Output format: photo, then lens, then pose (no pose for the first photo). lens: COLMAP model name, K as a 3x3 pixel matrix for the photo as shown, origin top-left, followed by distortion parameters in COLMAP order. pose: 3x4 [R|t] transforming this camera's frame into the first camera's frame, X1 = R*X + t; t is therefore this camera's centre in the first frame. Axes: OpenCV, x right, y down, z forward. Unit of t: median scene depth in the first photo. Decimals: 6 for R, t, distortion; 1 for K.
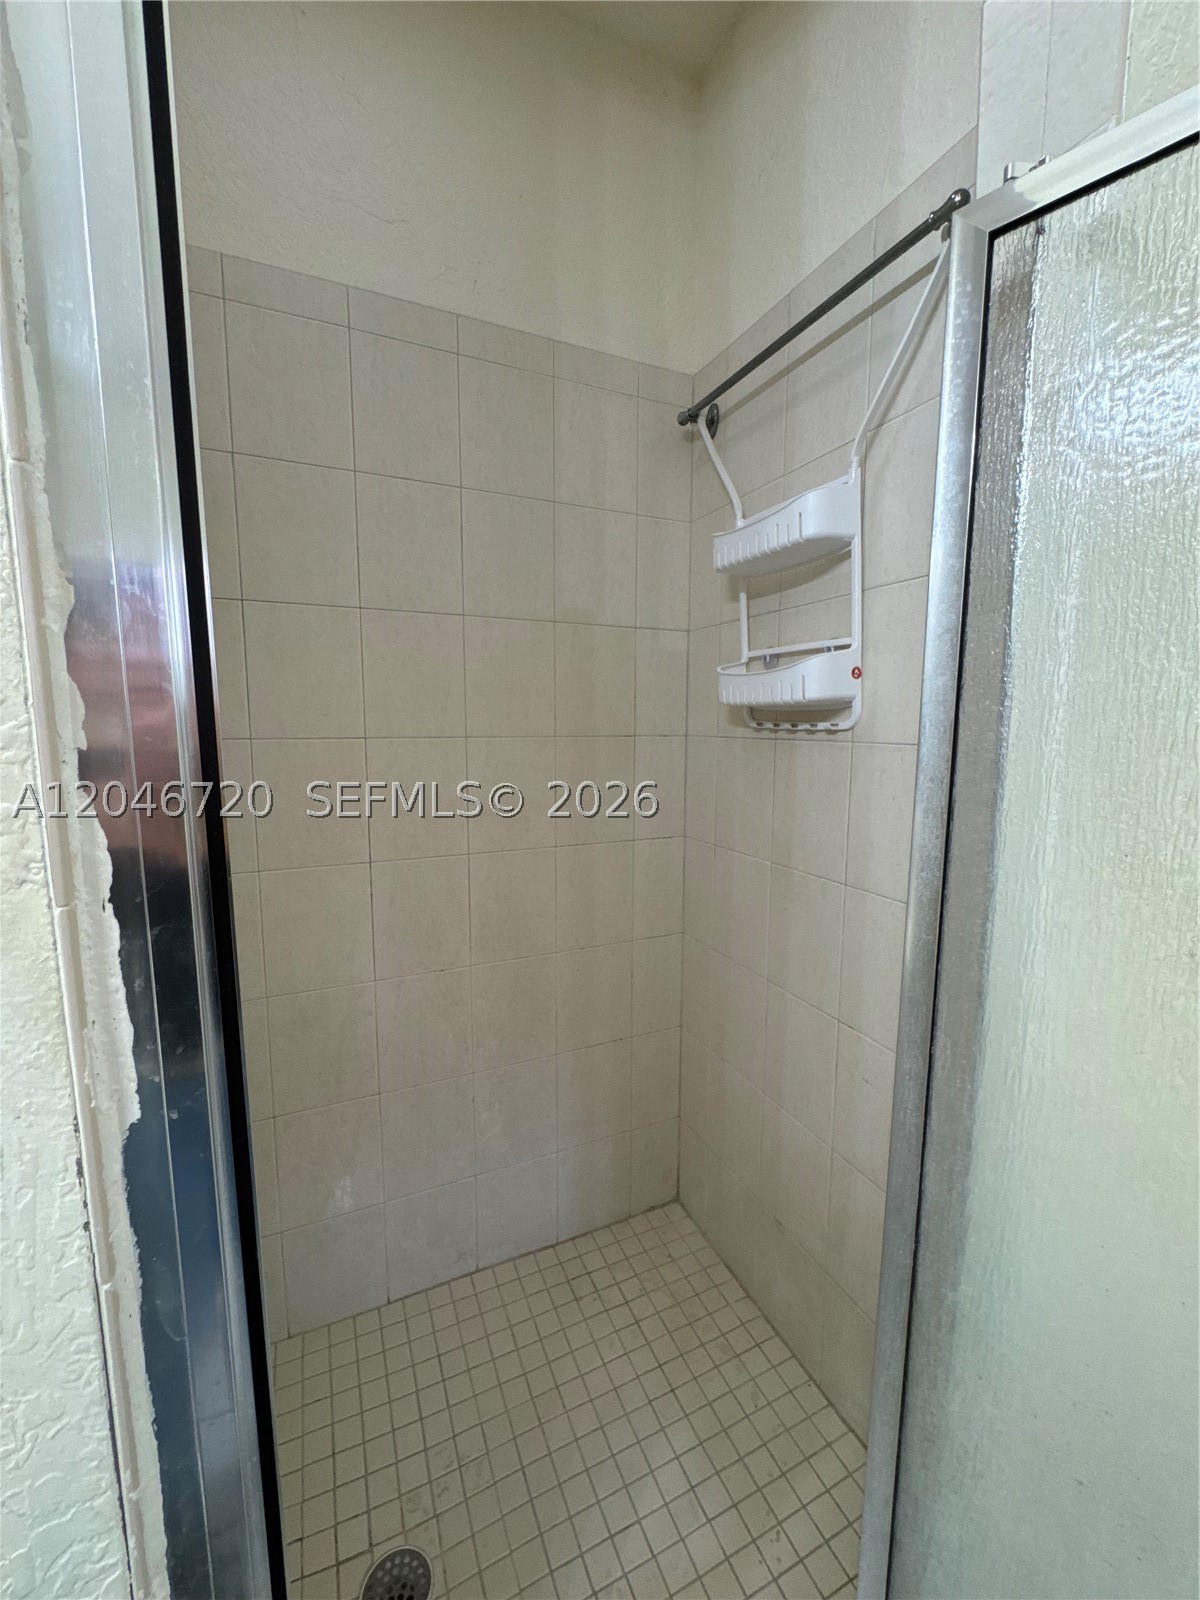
lens RADIAL K [[644.9, 0, 602.3], [0, 644.9, 799.3], [0, 0, 1]] dist [-0.003968, 0.000461]
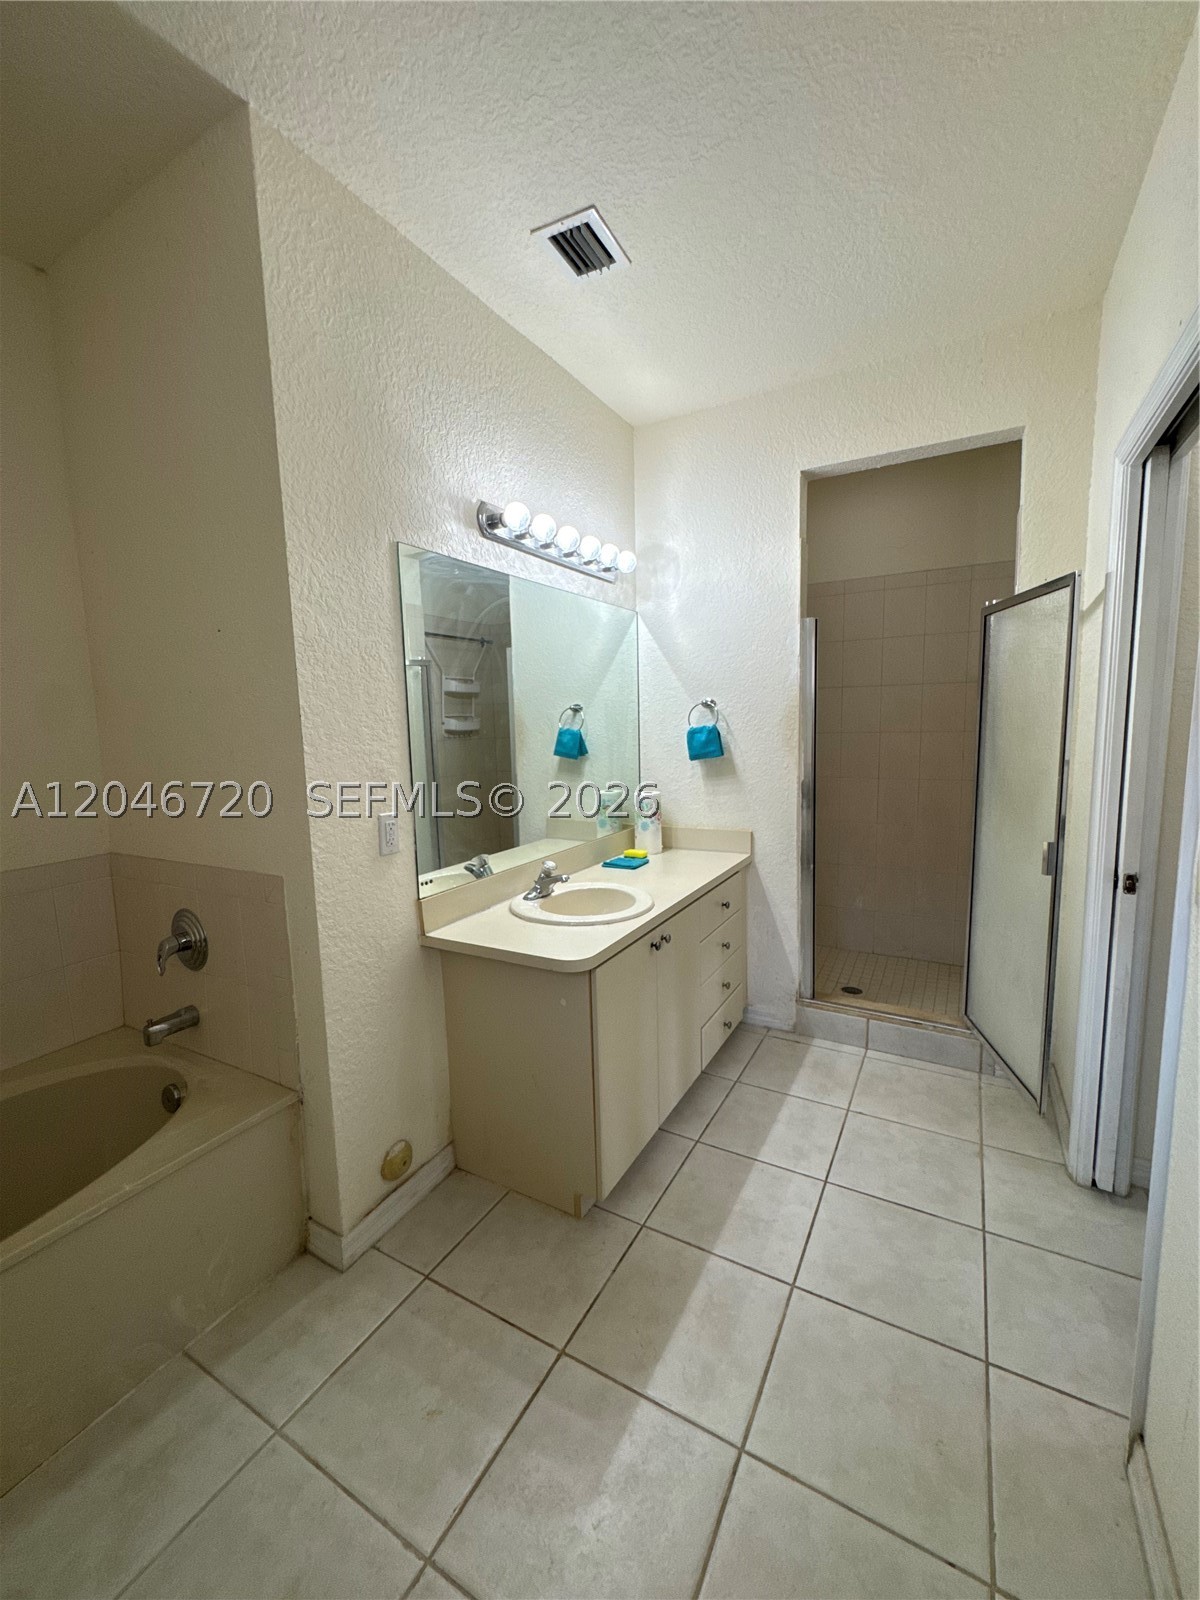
lens RADIAL K [[644.9, 0, 602.3], [0, 644.9, 799.3], [0, 0, 1]] dist [-0.003968, 0.000461]
pose [[0.589662, 0.081761, -0.803501, 2.574725], [-0.074598, 0.996124, 0.046616, 0.329333], [0.804197, 0.032452, 0.593476, -3.476851]]
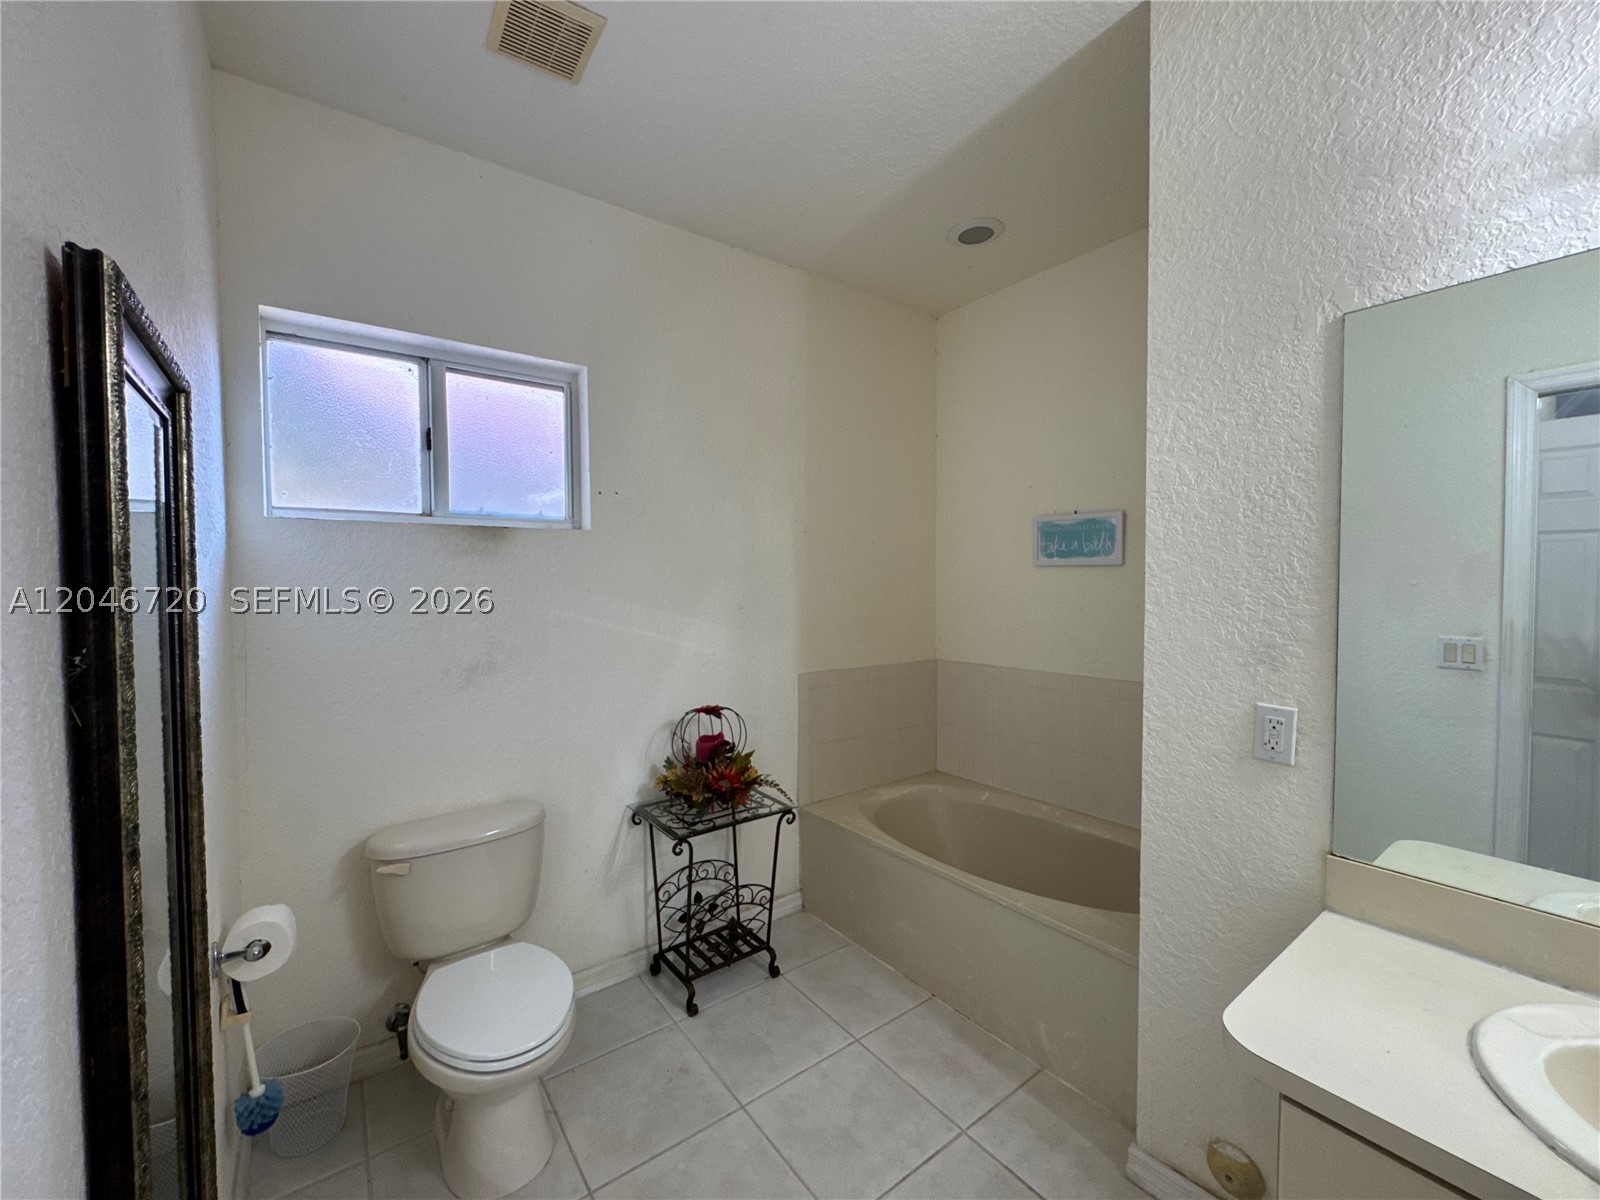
lens RADIAL K [[642.7, 0, 797.8], [0, 642.7, 597.9], [0, 0, 1]] dist [-0.004486, 0.000244]
pose [[-0.976698, 0.012158, -0.214276, 1.581206], [-0.020912, 0.988252, 0.151396, -0.057860], [0.213599, 0.152349, -0.964969, -0.717676]]
